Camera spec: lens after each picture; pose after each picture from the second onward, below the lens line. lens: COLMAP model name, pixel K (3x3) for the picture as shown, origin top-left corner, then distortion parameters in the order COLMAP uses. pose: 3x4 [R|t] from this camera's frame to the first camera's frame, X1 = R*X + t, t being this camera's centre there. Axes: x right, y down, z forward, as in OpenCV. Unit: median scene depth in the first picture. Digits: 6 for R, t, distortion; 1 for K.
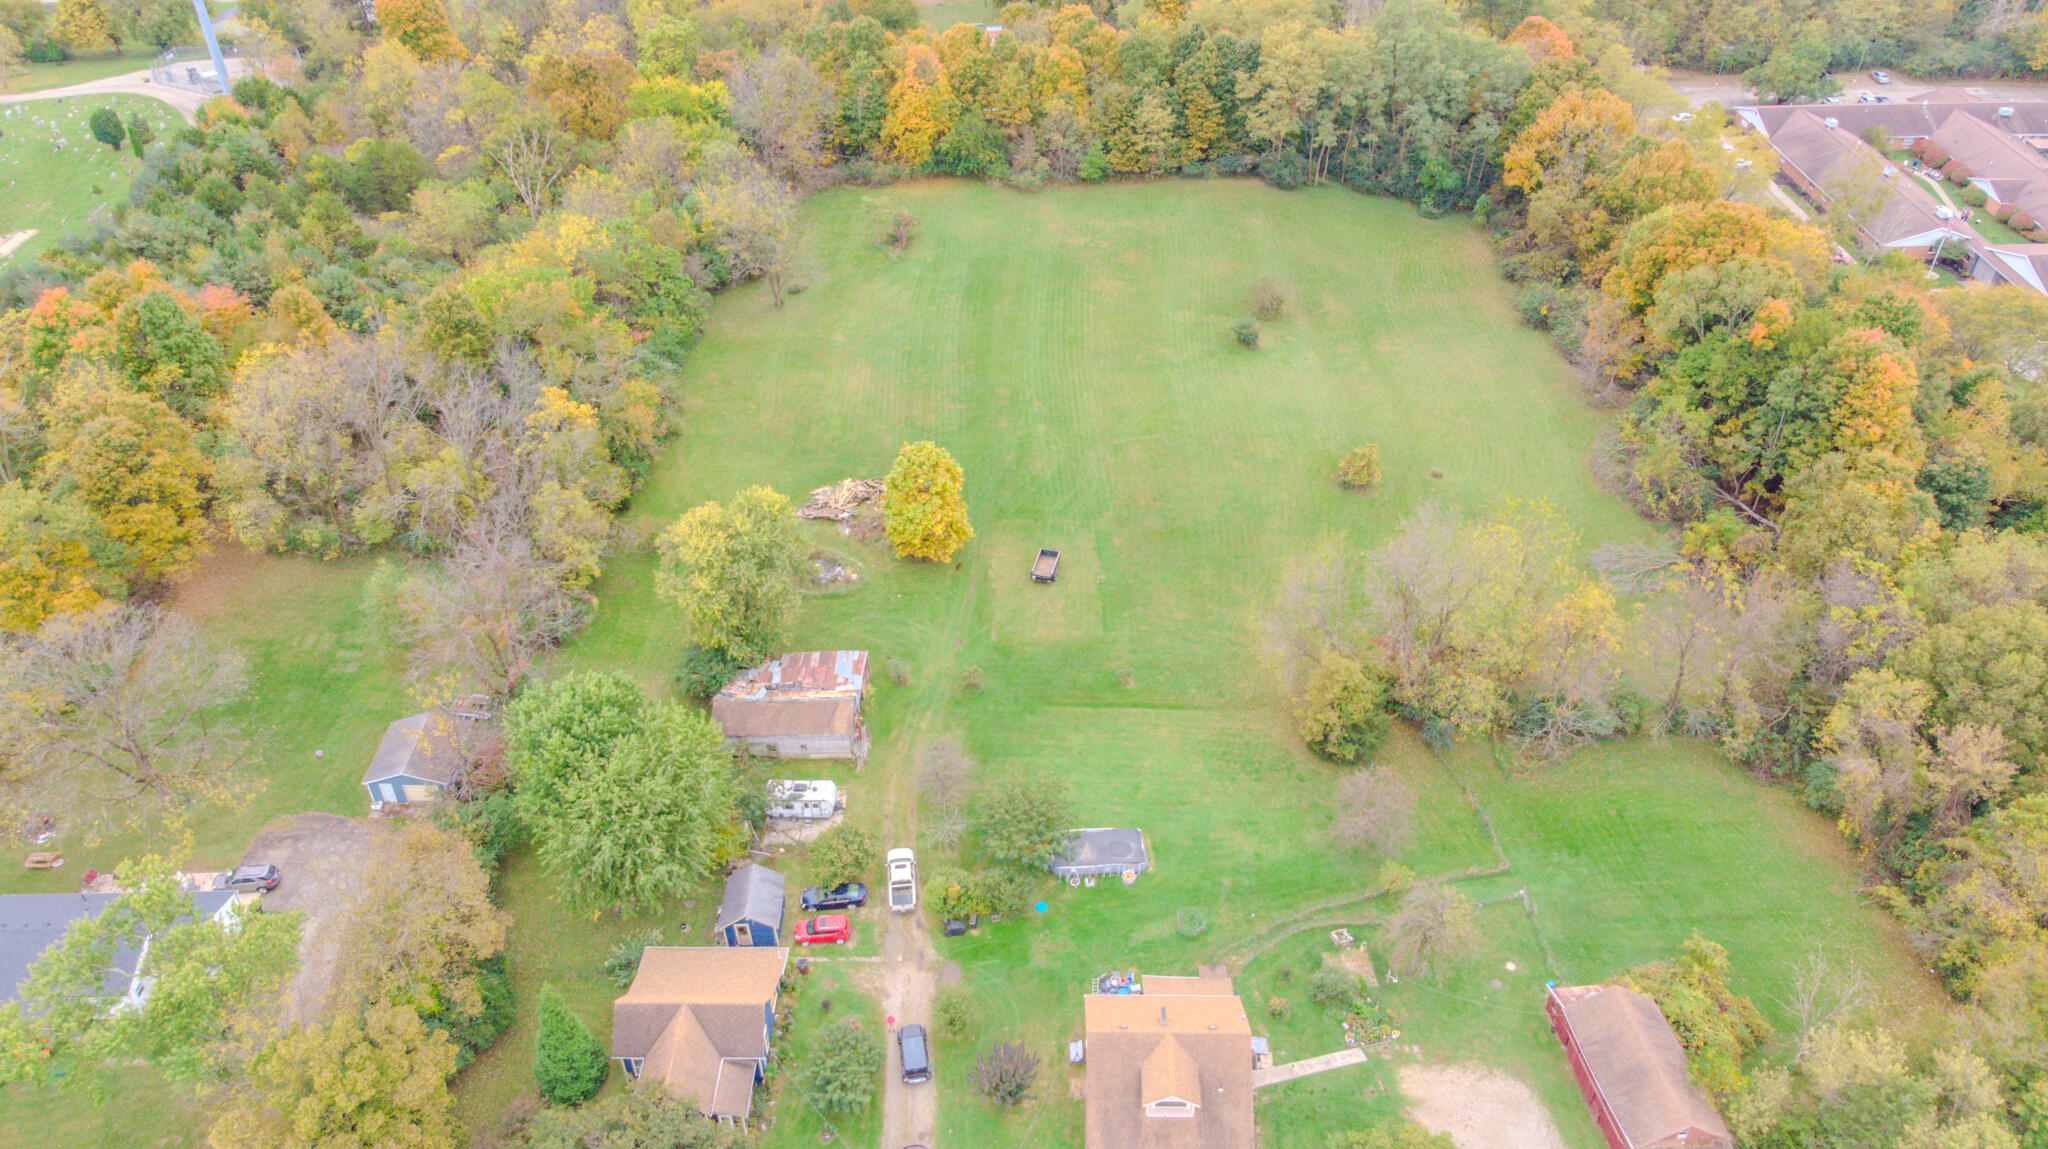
lens RADIAL K [[1461.7, 0, 1049.1], [0, 1461.7, 580.9], [0, 0, 1]] dist [0.002465, -0.002136]
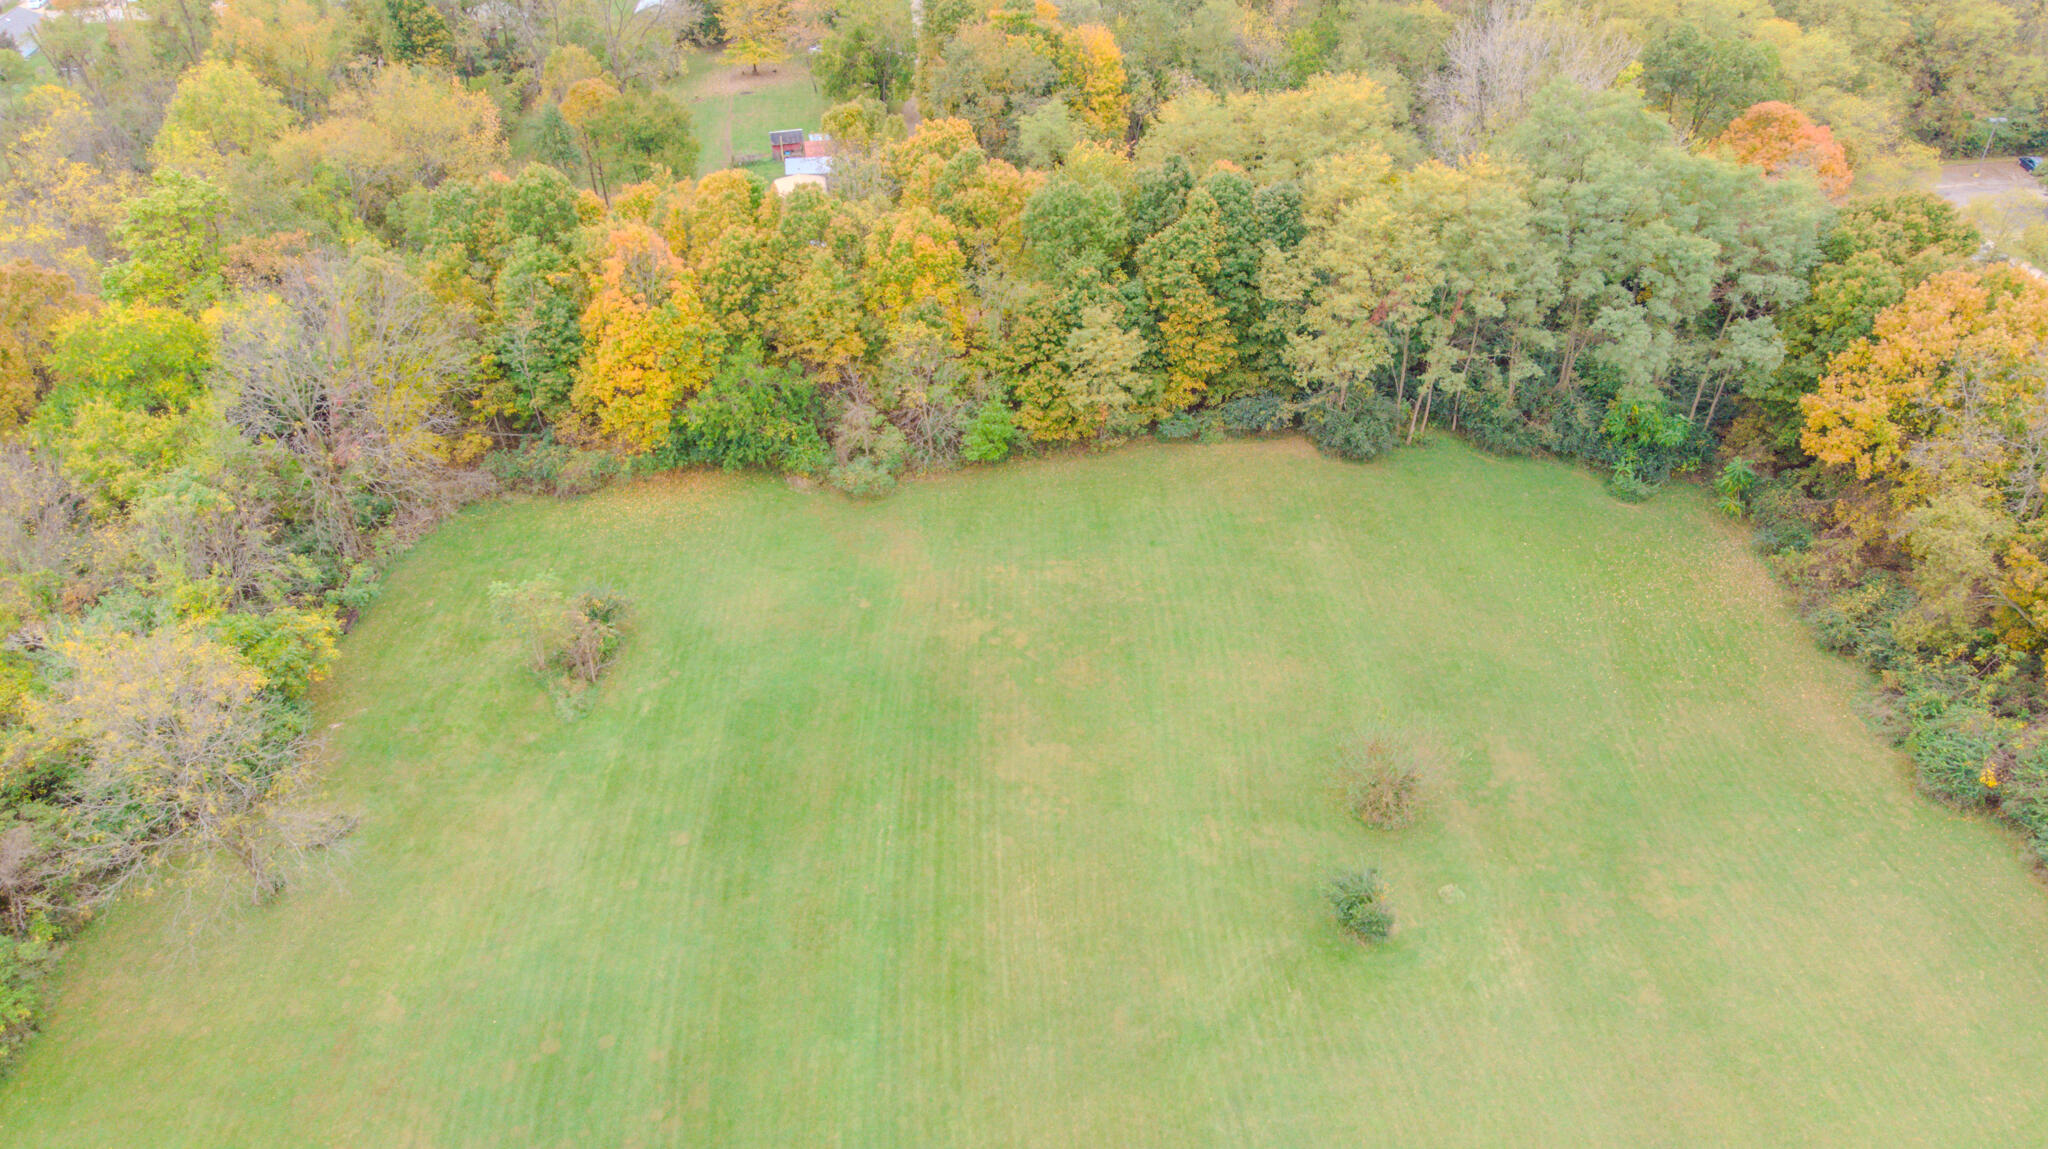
lens RADIAL K [[1480.0, 0, 1035.5], [0, 1480.0, 575.0], [0, 0, 1]] dist [0.014843, 0.001458]
pose [[0.997711, -0.054487, 0.040047, 0.022913], [0.055519, 0.998141, -0.025135, -0.223431], [-0.038603, 0.027301, 0.998882, 0.482179]]
